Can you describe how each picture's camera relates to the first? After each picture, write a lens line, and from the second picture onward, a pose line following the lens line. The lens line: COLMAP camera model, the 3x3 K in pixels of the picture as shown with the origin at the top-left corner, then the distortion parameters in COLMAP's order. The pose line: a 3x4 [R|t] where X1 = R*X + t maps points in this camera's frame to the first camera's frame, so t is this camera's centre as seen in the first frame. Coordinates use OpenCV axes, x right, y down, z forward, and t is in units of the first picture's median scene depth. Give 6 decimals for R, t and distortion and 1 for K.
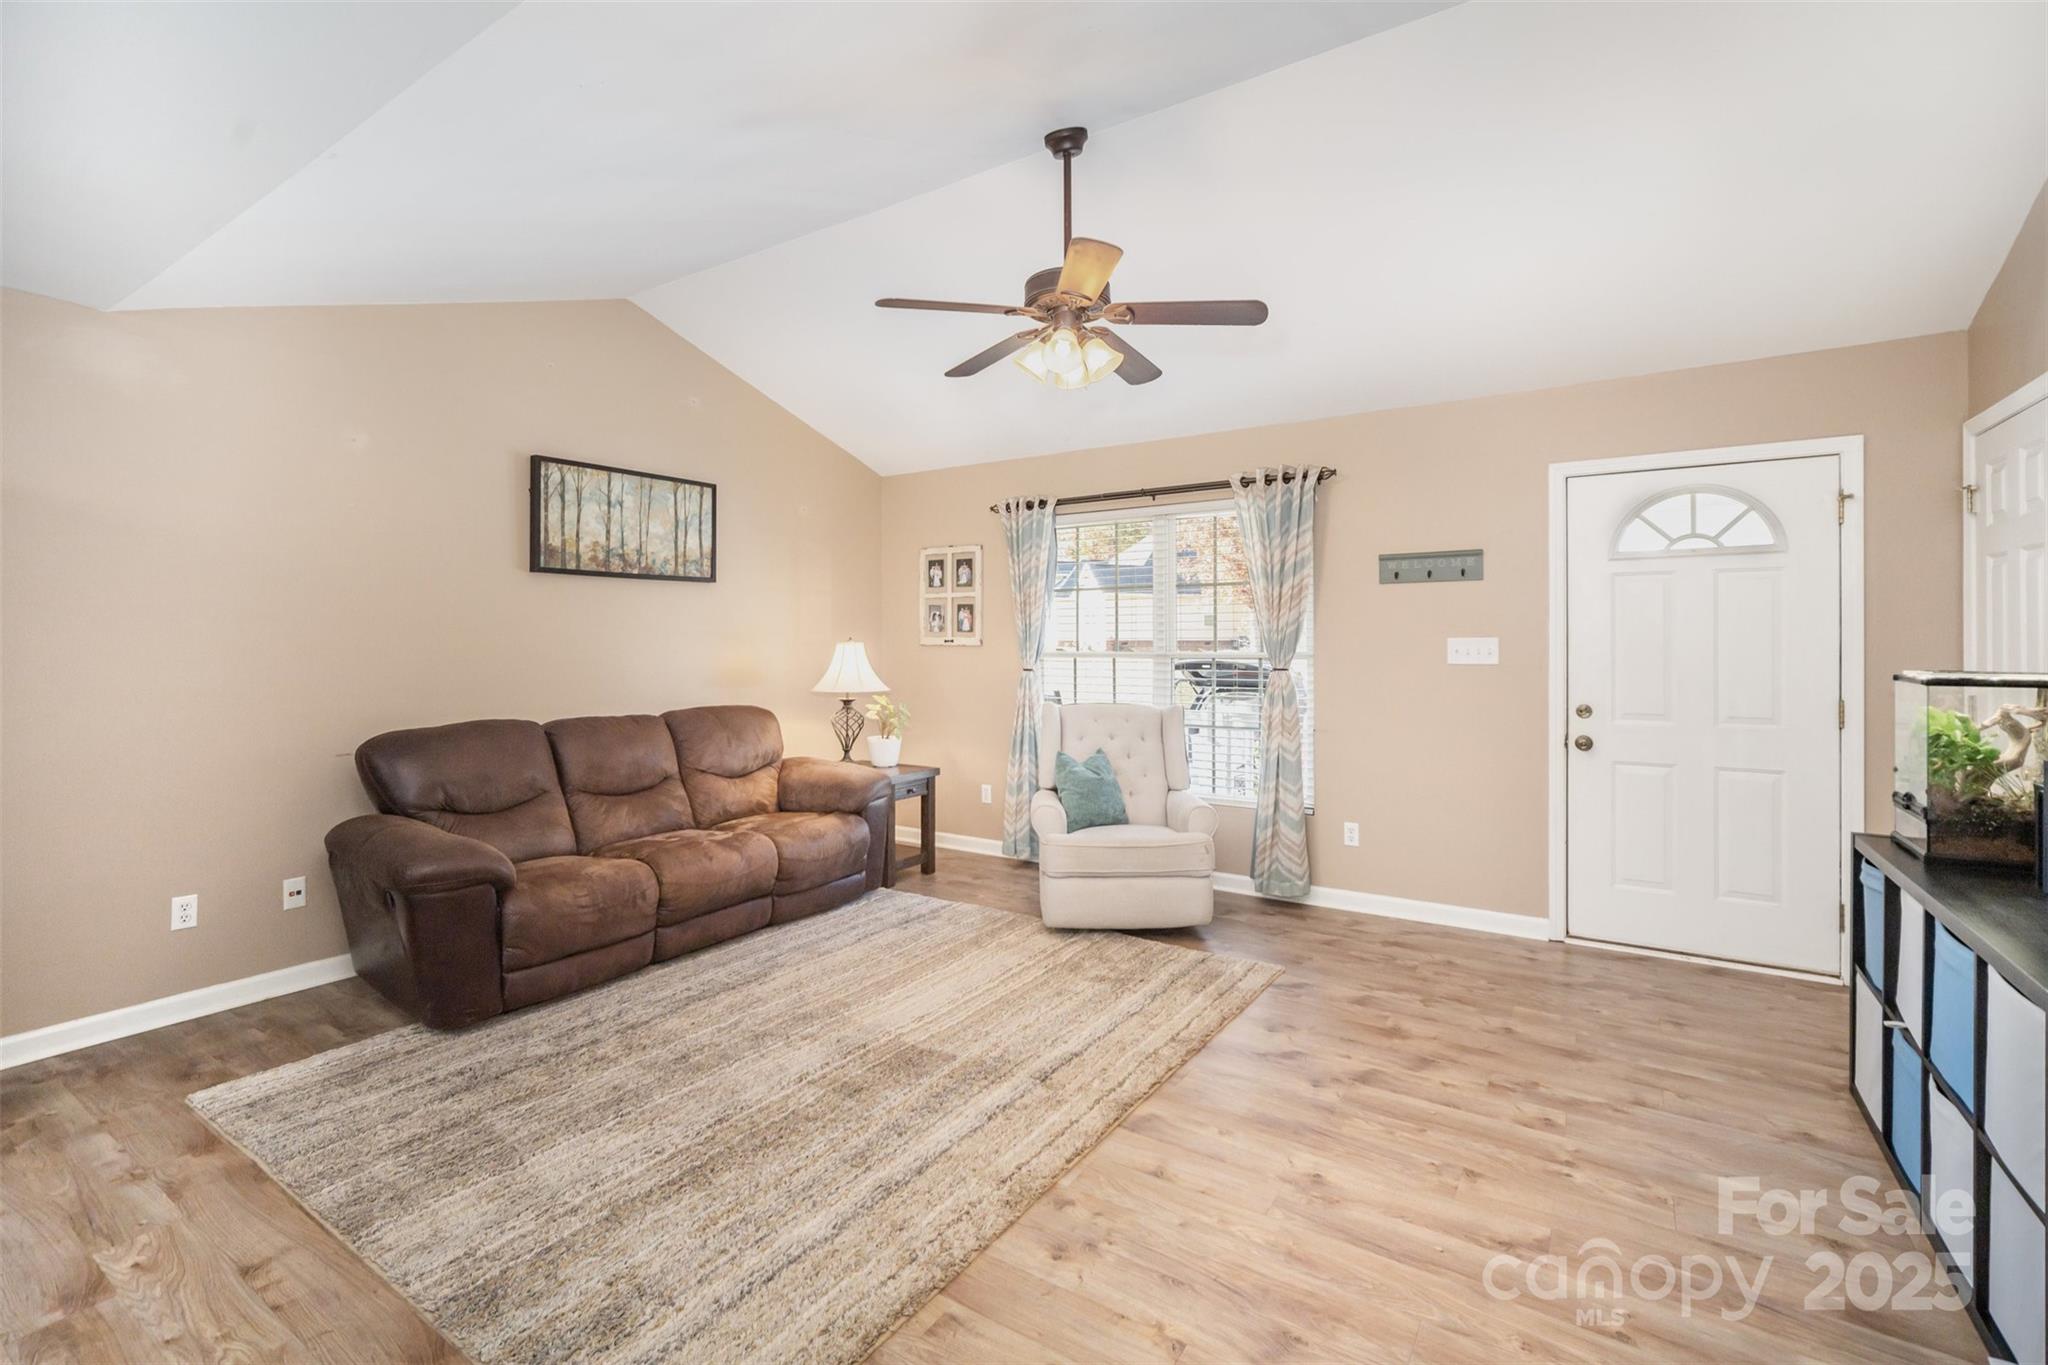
lens RADIAL K [[905.8, 0, 1022.5], [0, 905.8, 638.8], [0, 0, 1]] dist [-0.021765, 0.008378]
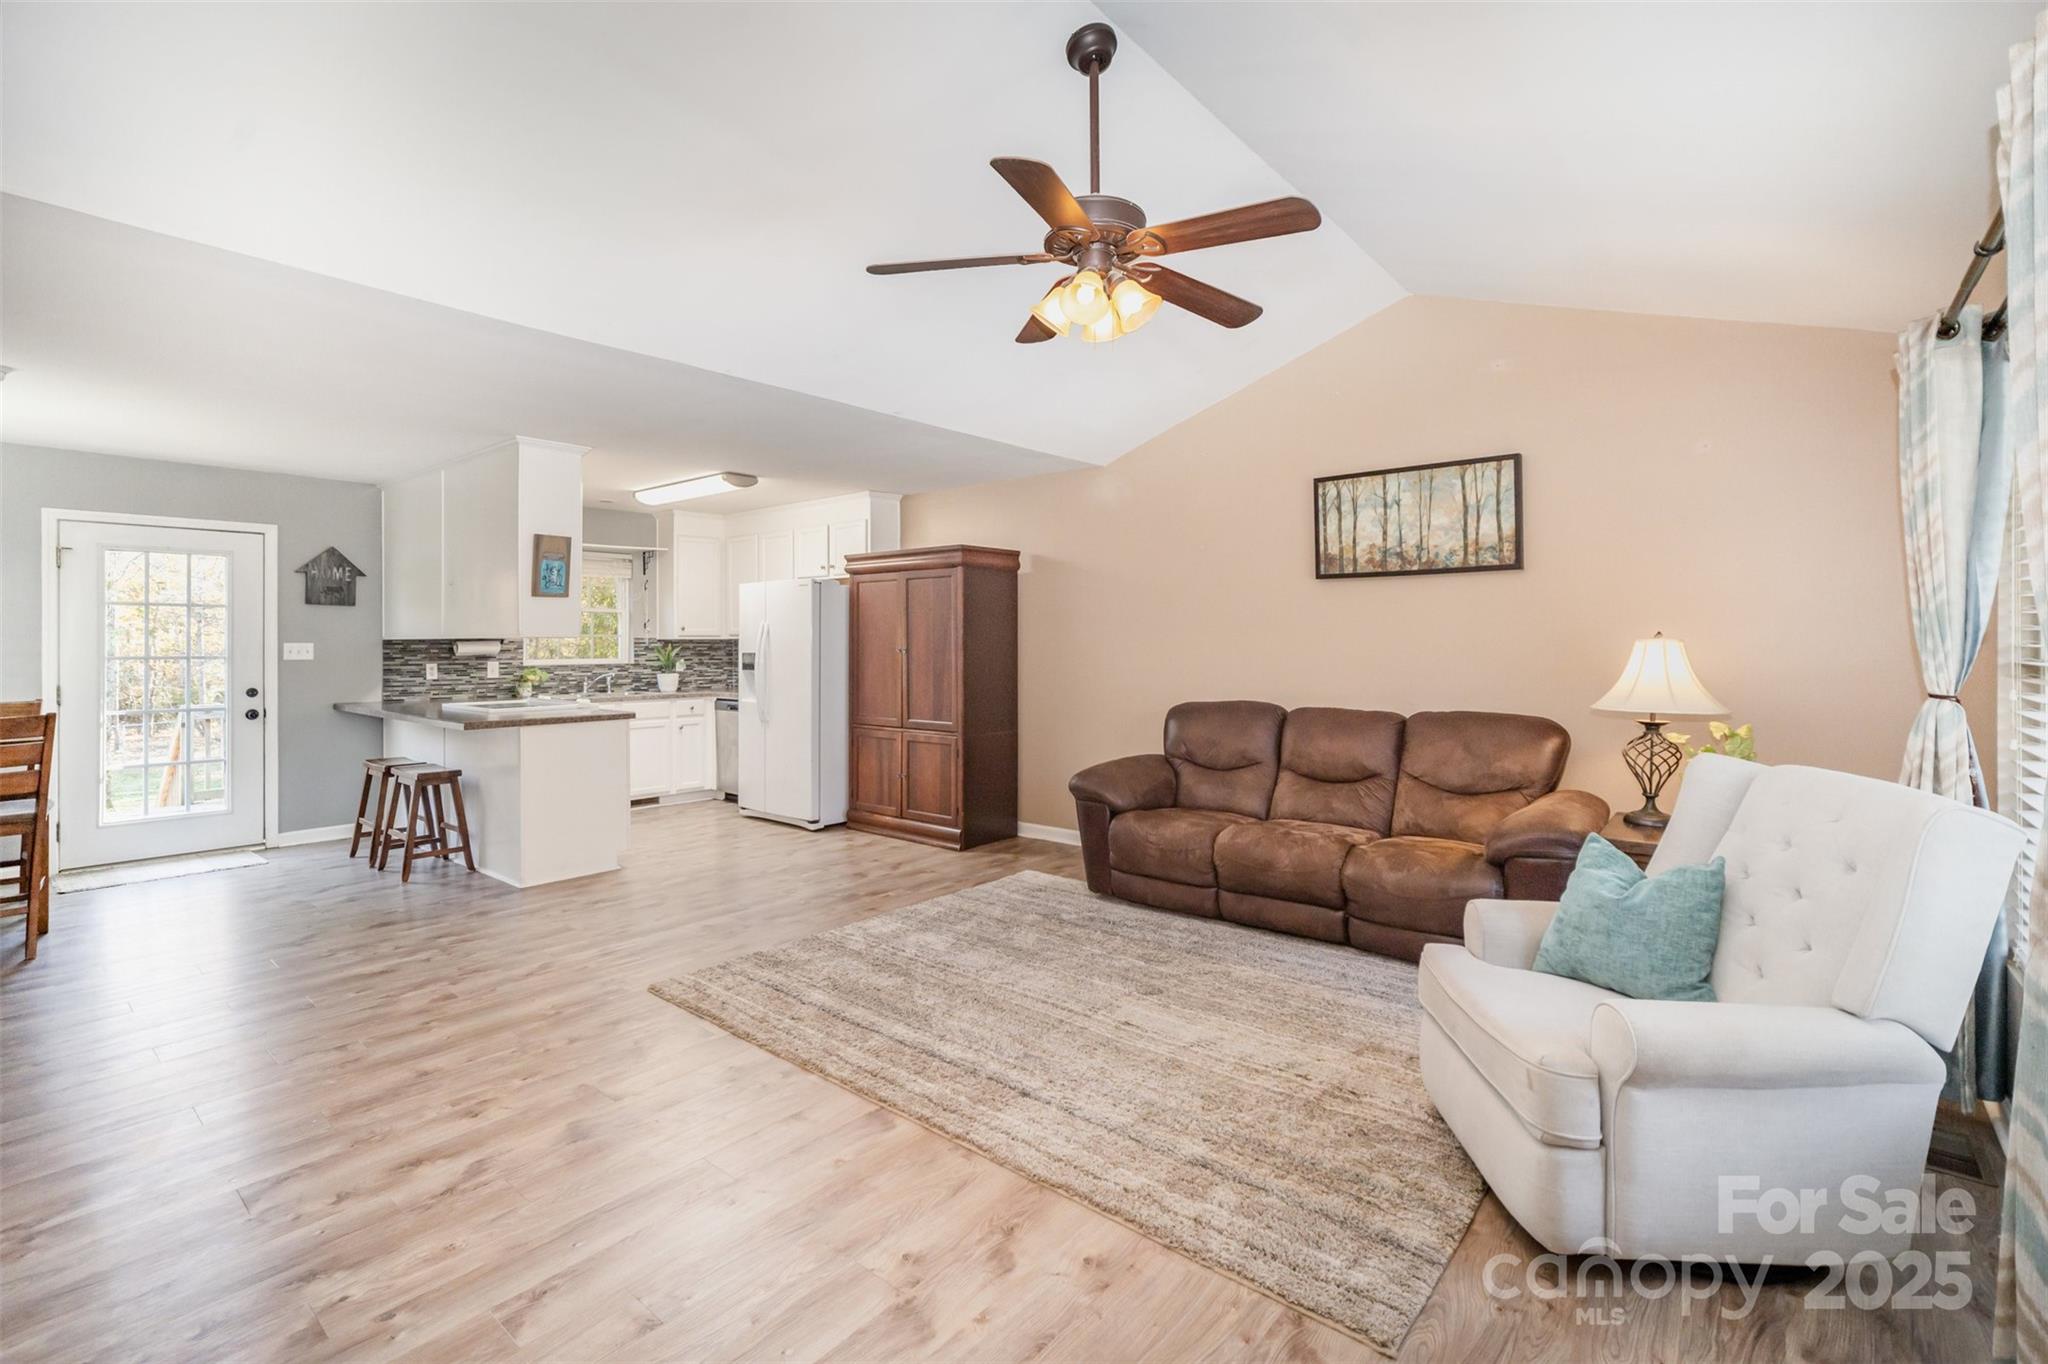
lens RADIAL K [[905.8, 0, 1022.5], [0, 905.8, 638.3], [0, 0, 1]] dist [-0.021765, 0.008378]
pose [[-0.103837, -0.003204, -0.994589, 0.645966], [0.005381, 0.999978, -0.003783, 0.004158], [0.994580, -0.005744, -0.103817, 0.732743]]
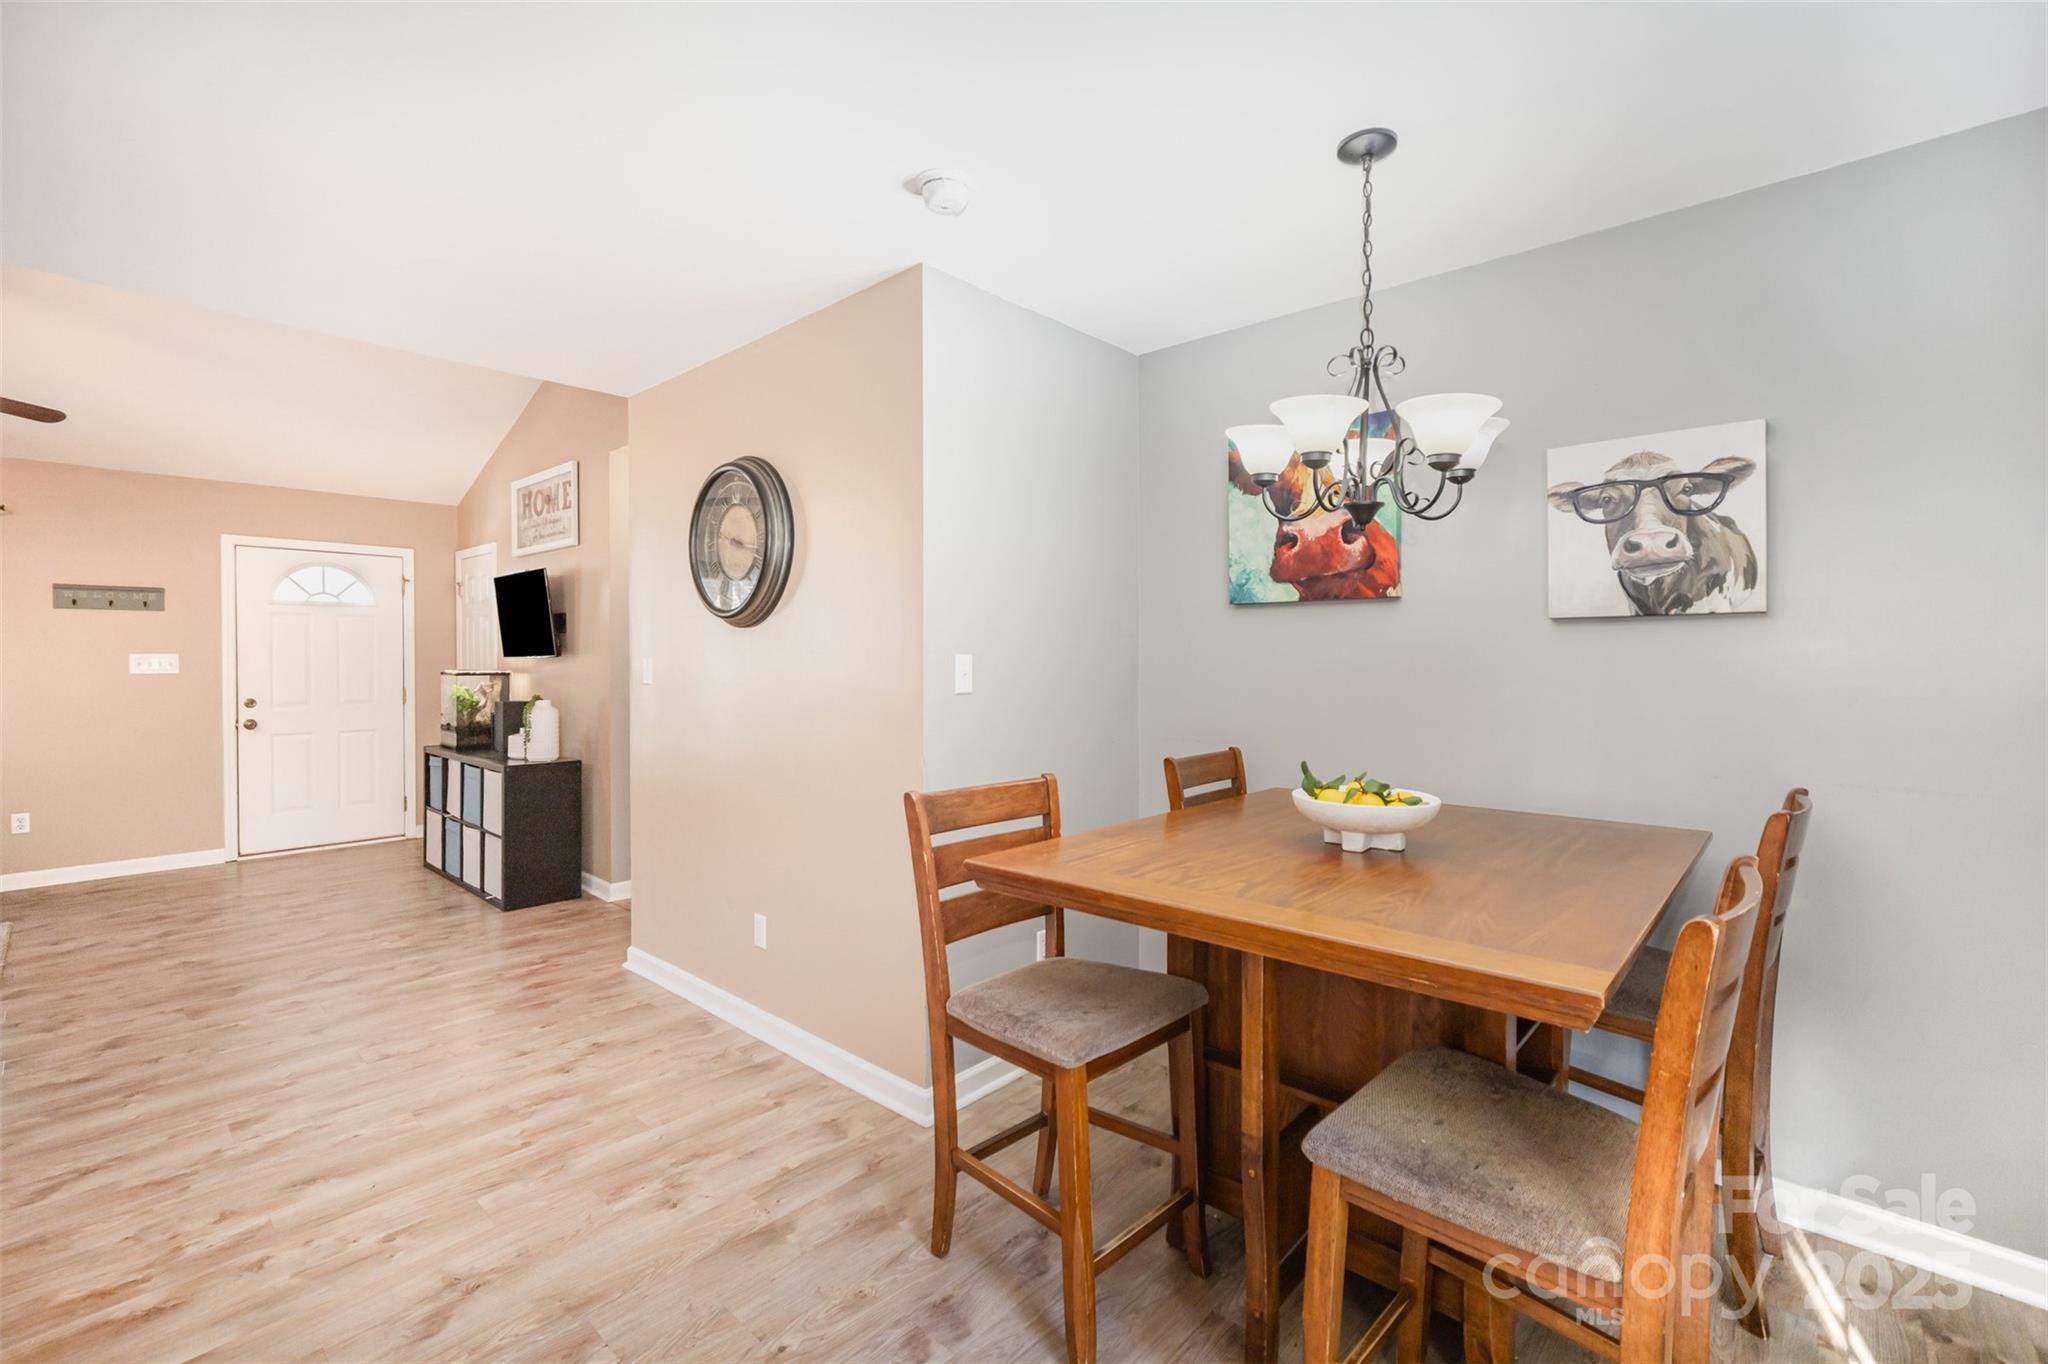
lens RADIAL K [[929.3, 0, 1024.0], [0, 929.3, 682.0], [0, 0, 1]] dist [-0.000457, 0.007902]
pose [[0.169415, -0.023965, 0.985253, -0.607537], [-0.004420, 0.999676, 0.025076, 0.000378], [-0.985535, -0.008603, 0.169255, -0.471680]]
